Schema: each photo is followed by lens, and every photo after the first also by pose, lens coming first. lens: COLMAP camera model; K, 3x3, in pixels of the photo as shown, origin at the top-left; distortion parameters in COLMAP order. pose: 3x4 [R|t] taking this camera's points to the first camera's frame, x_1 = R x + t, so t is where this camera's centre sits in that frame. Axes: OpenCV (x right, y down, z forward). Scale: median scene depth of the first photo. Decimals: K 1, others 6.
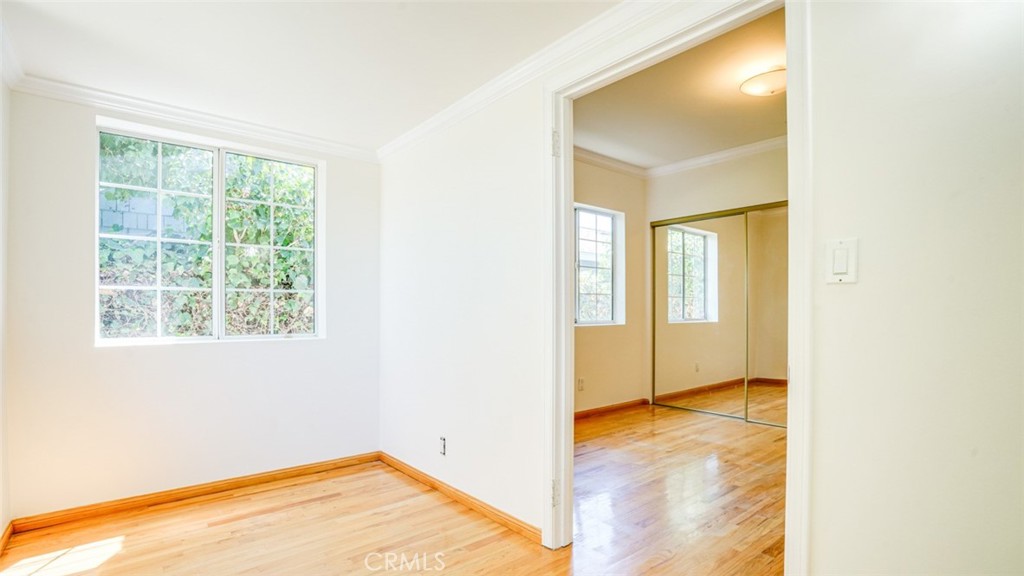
lens RADIAL K [[480.8, 0, 509.4], [0, 480.8, 295.8], [0, 0, 1]] dist [-0.055338, 0.024473]
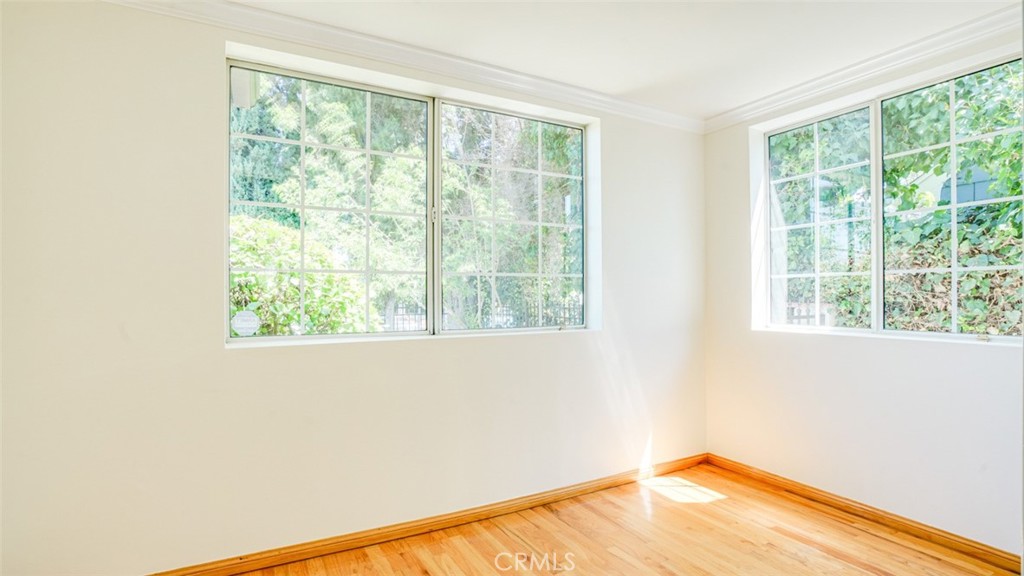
lens RADIAL K [[480.8, 0, 509.4], [0, 480.8, 295.8], [0, 0, 1]] dist [-0.055338, 0.024473]
pose [[-0.183963, 0.000592, -0.982933, 0.335236], [0.034511, 0.999387, -0.005857, 0.010726], [0.982327, -0.034999, -0.183871, 0.587971]]
